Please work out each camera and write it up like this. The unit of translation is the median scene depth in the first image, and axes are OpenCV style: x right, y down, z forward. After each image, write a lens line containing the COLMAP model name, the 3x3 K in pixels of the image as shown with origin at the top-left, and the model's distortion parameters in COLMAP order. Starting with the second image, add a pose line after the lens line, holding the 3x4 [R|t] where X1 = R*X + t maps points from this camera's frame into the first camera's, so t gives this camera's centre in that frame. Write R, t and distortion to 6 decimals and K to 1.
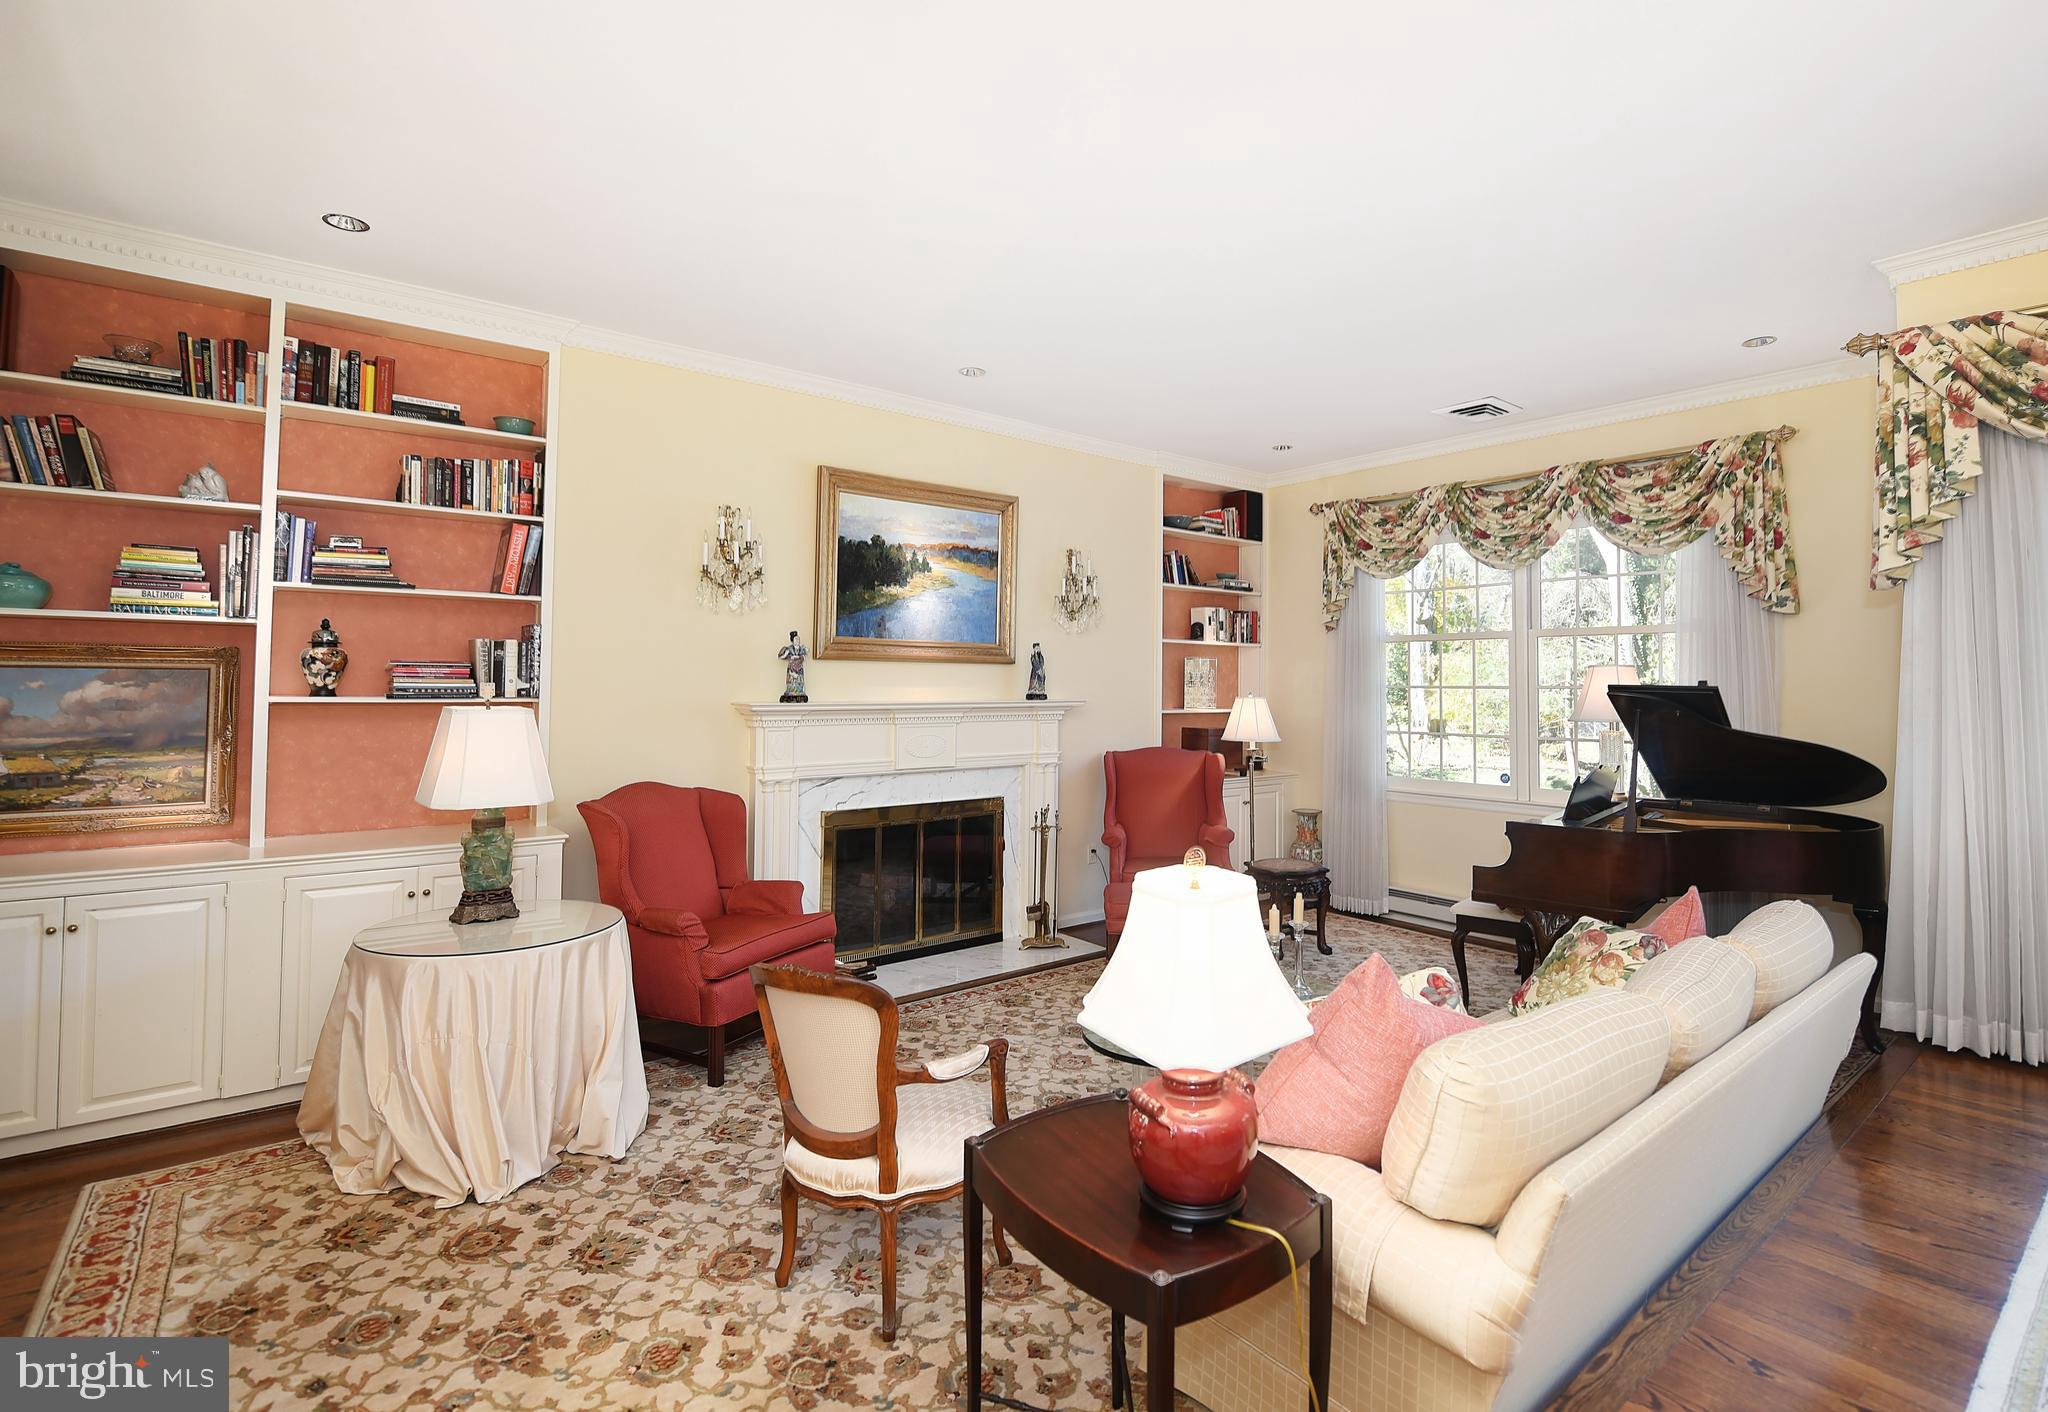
lens RADIAL K [[967.9, 0, 1071.4], [0, 967.9, 649.5], [0, 0, 1]] dist [-0.016749, -0.001355]
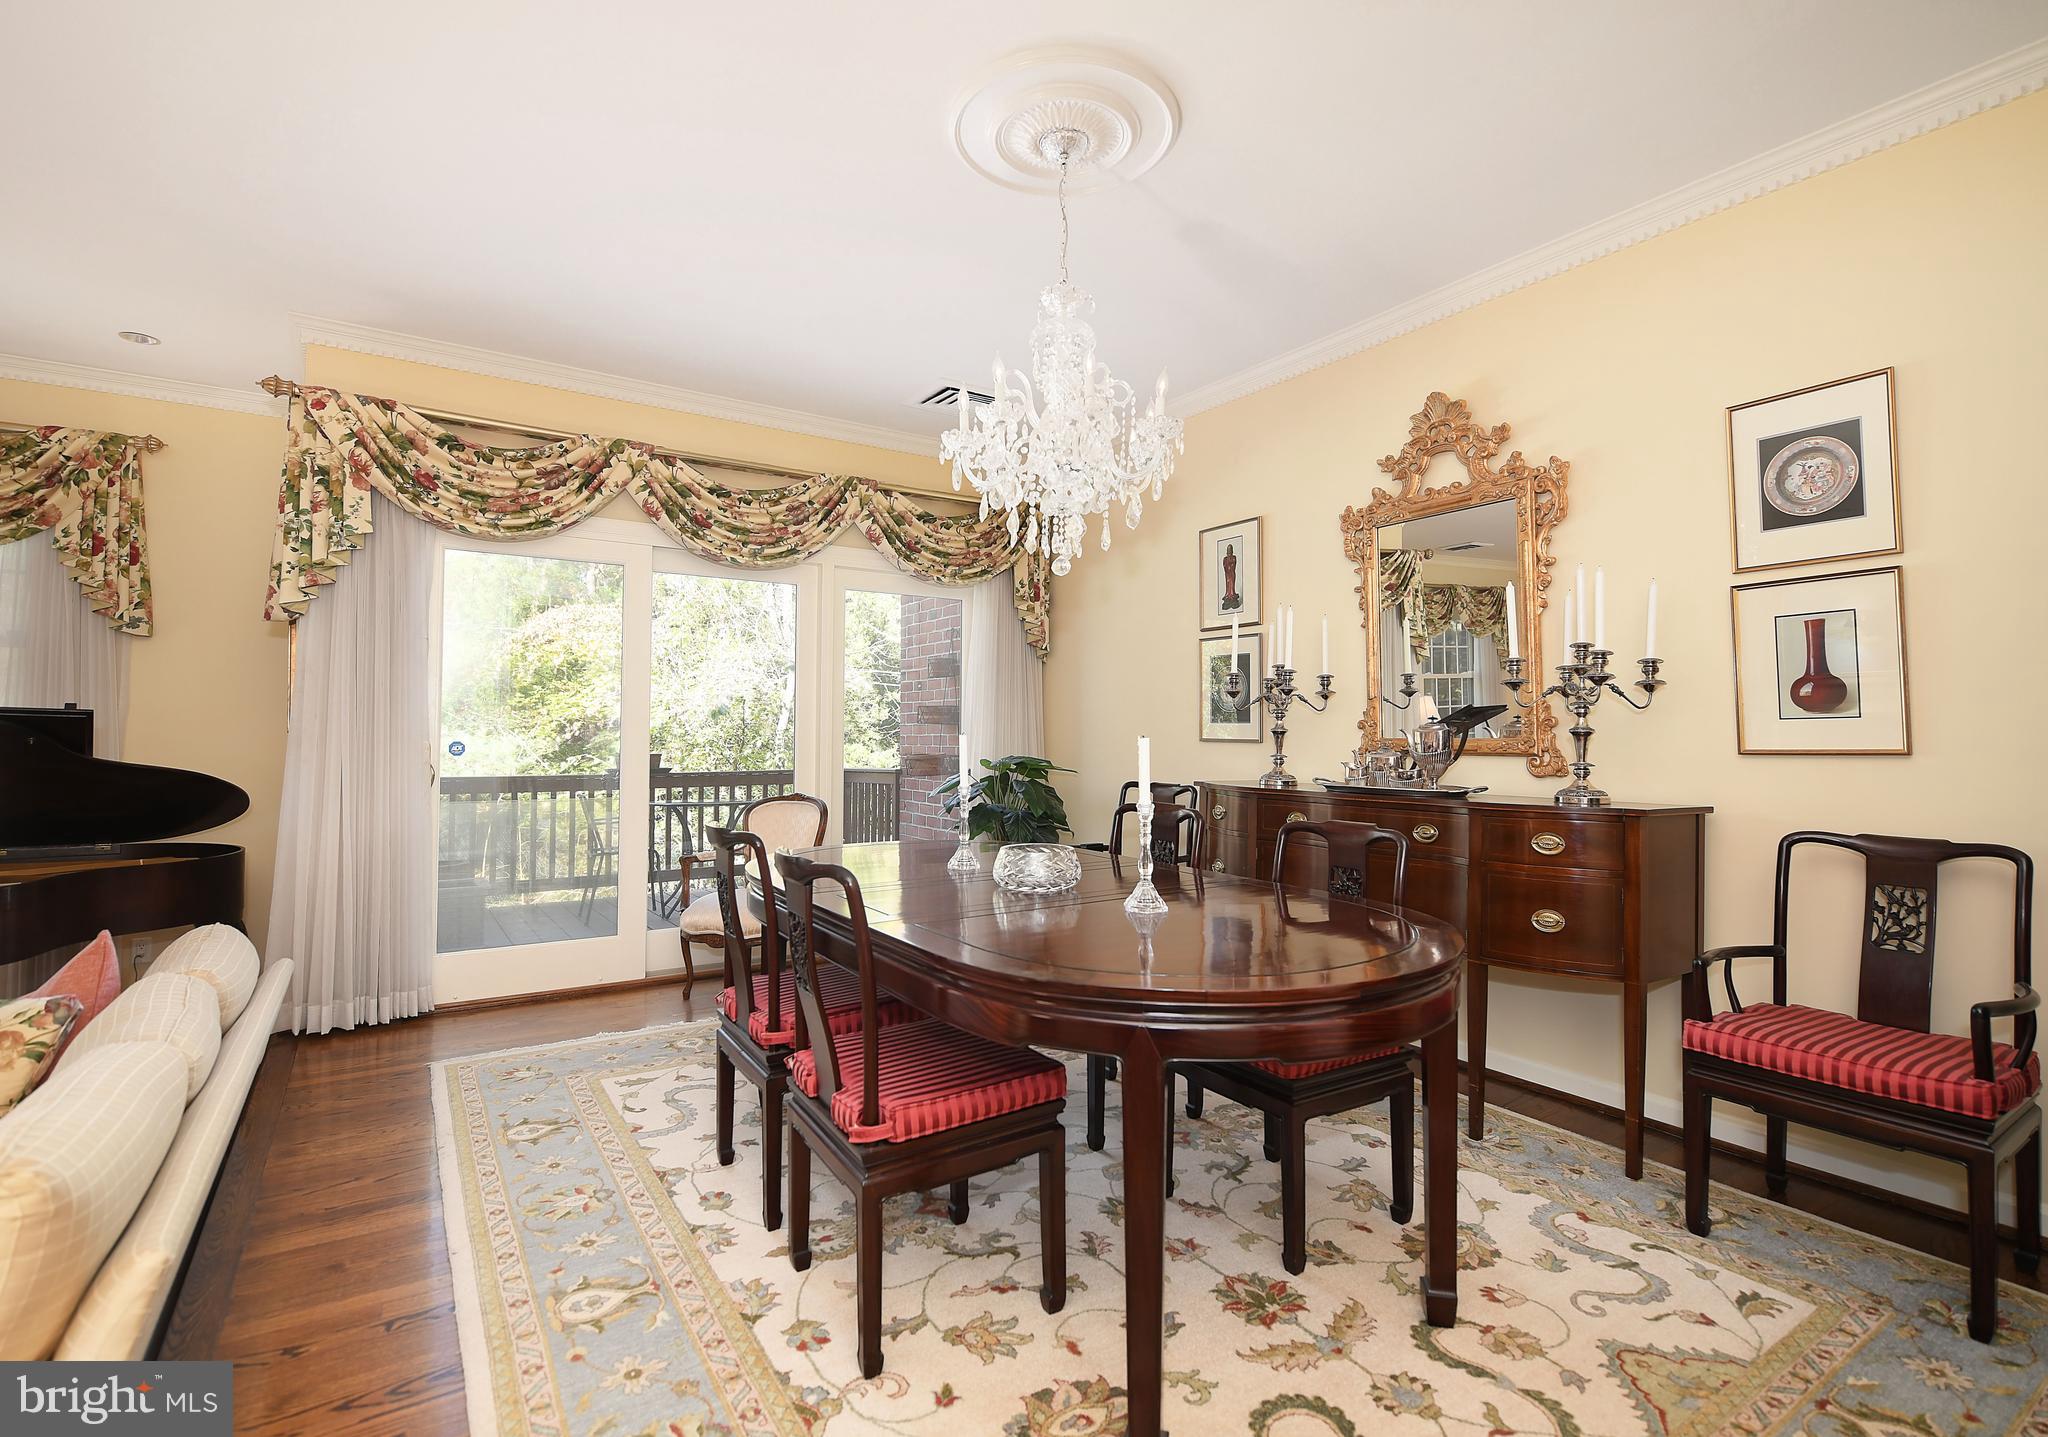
lens RADIAL K [[962.8, 0, 1024.8], [0, 962.8, 698.0], [0, 0, 1]] dist [-0.001246, -0.000528]
pose [[0.105617, 0.031867, 0.993896, -0.116830], [-0.040617, 0.998791, -0.027708, 0.017790], [-0.993577, -0.037443, 0.106783, 0.053768]]
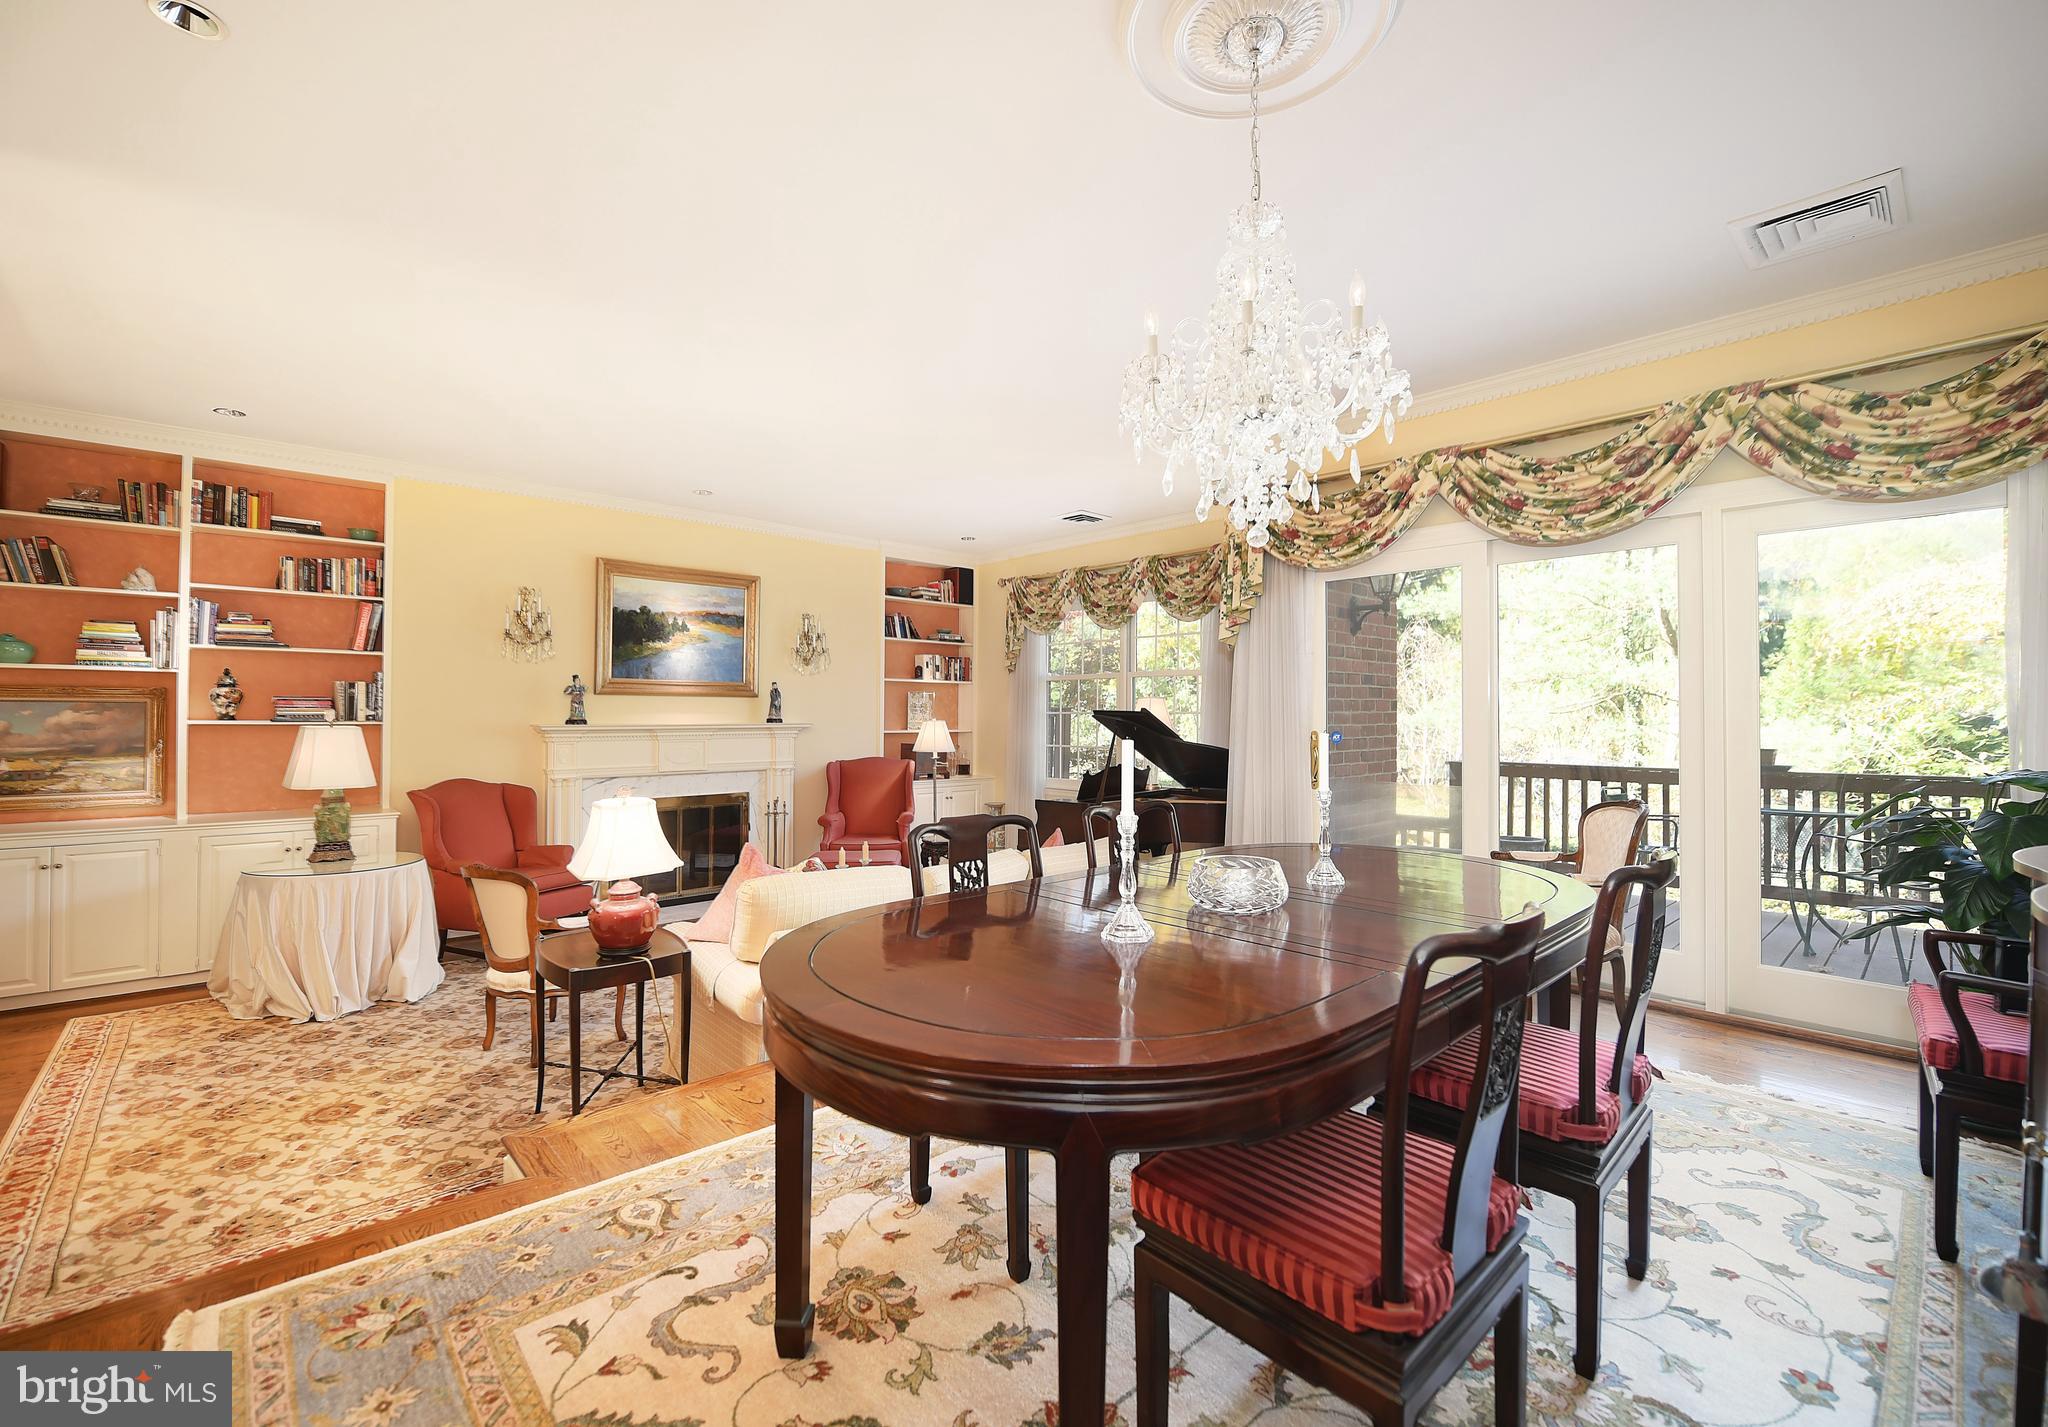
lens RADIAL K [[865.3, 0, 1028.3], [0, 865.3, 705.1], [0, 0, 1]] dist [-0.020551, -0.000346]
pose [[0.998183, -0.002000, 0.060223, 0.400959], [0.000410, 0.999652, 0.026393, -0.009486], [-0.060254, -0.026320, 0.997836, -0.410968]]
